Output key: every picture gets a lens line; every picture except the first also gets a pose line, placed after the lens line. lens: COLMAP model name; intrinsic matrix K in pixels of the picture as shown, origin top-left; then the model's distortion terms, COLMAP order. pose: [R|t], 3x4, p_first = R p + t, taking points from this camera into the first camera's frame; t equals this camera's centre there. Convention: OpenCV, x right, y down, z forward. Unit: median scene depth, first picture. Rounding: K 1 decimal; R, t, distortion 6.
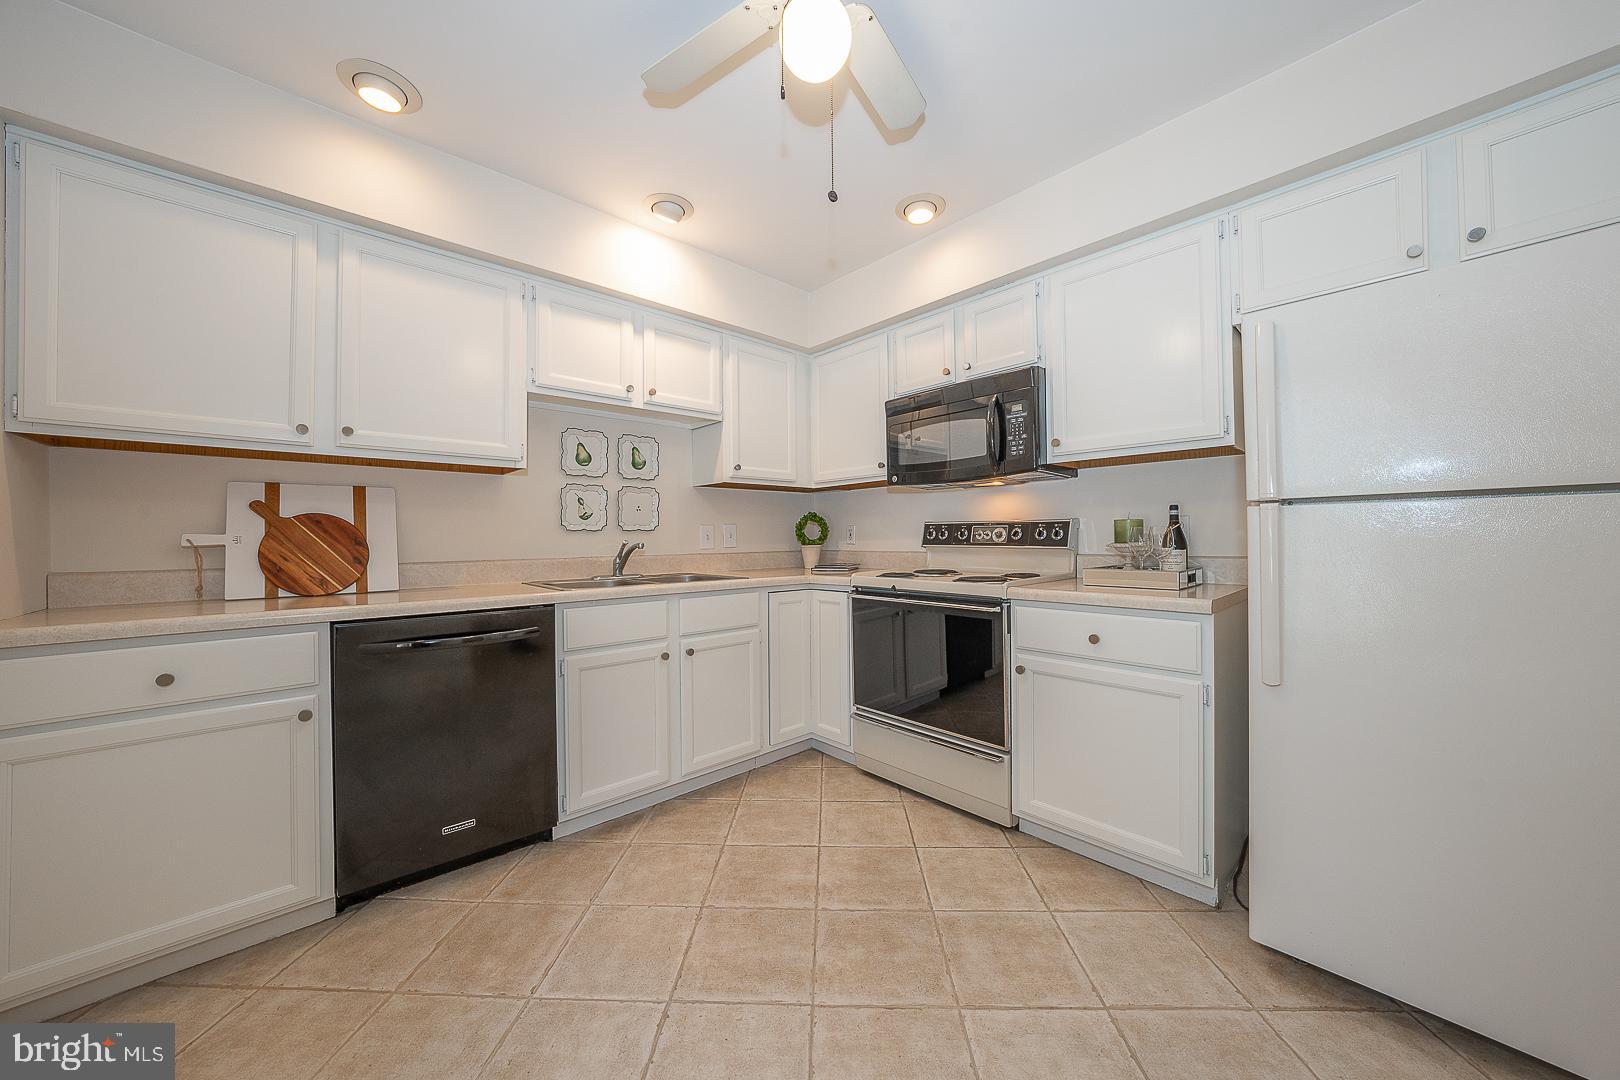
lens RADIAL K [[549.5, 0, 822.2], [0, 549.5, 533.0], [0, 0, 1]] dist [-0.017095, 0.001121]
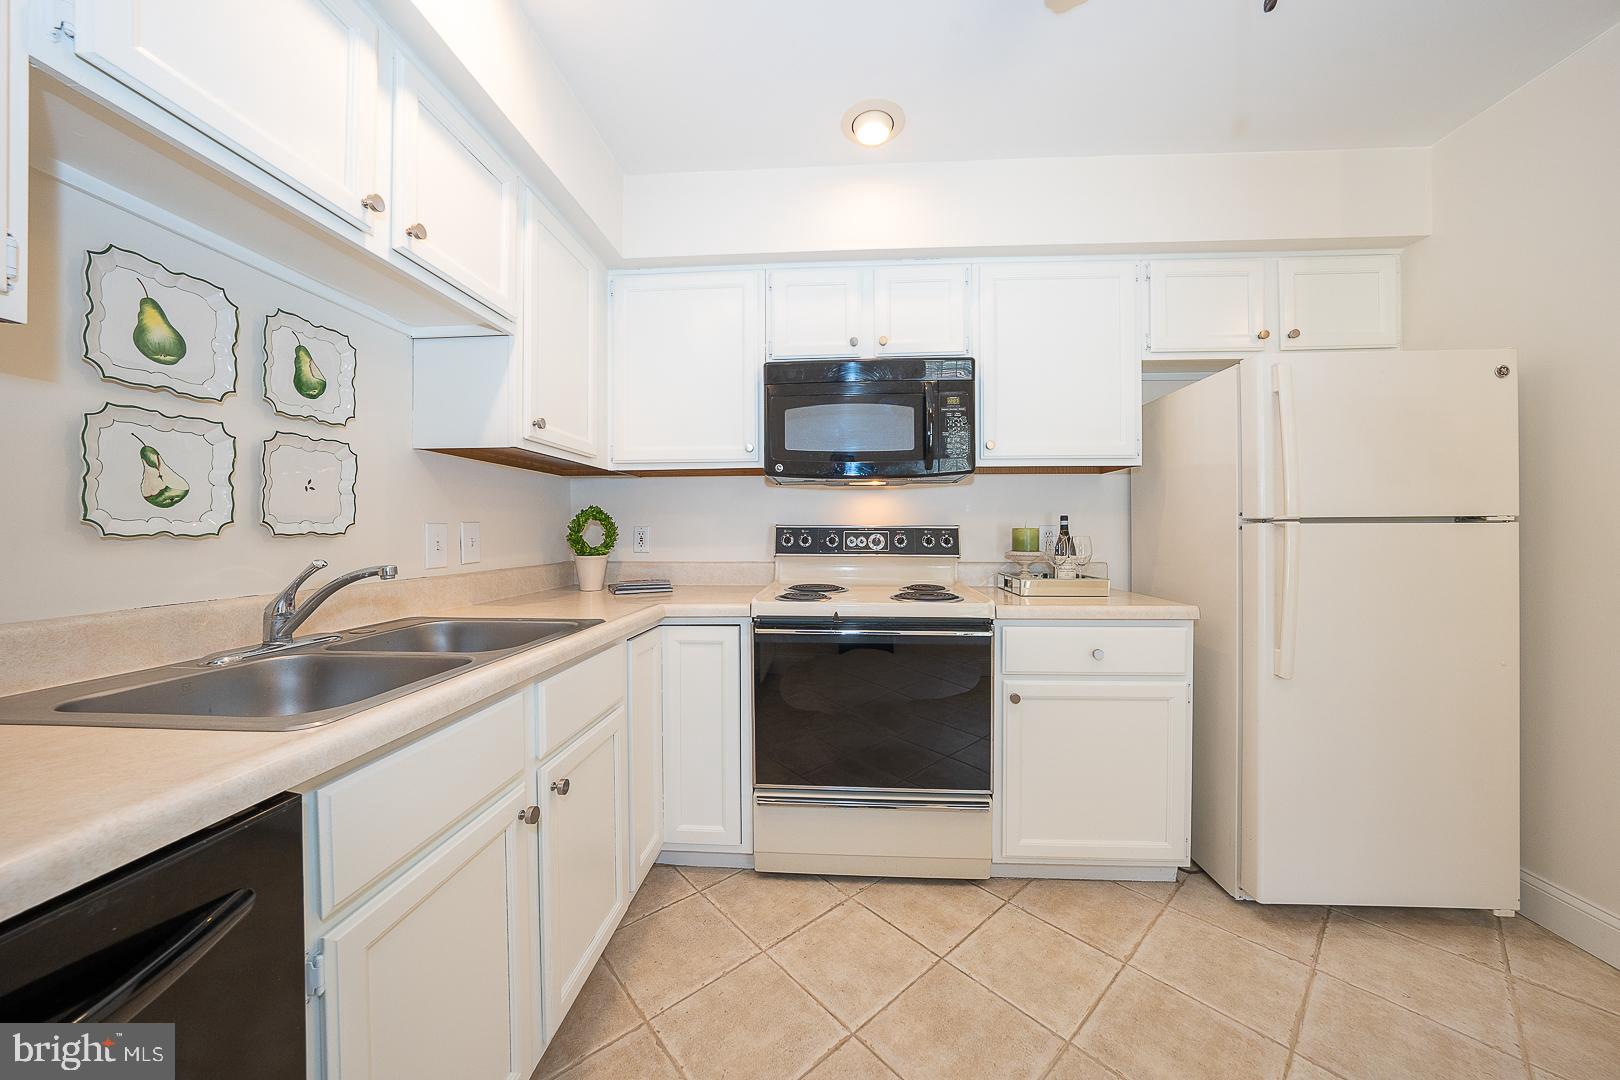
lens RADIAL K [[549.5, 0, 811.3], [0, 549.5, 533.6], [0, 0, 1]] dist [-0.017095, 0.001121]
pose [[0.734984, 0.005322, 0.678064, -0.364525], [-0.010123, 0.999944, 0.003125, -0.011896], [-0.678009, -0.009161, 0.734996, 0.436925]]
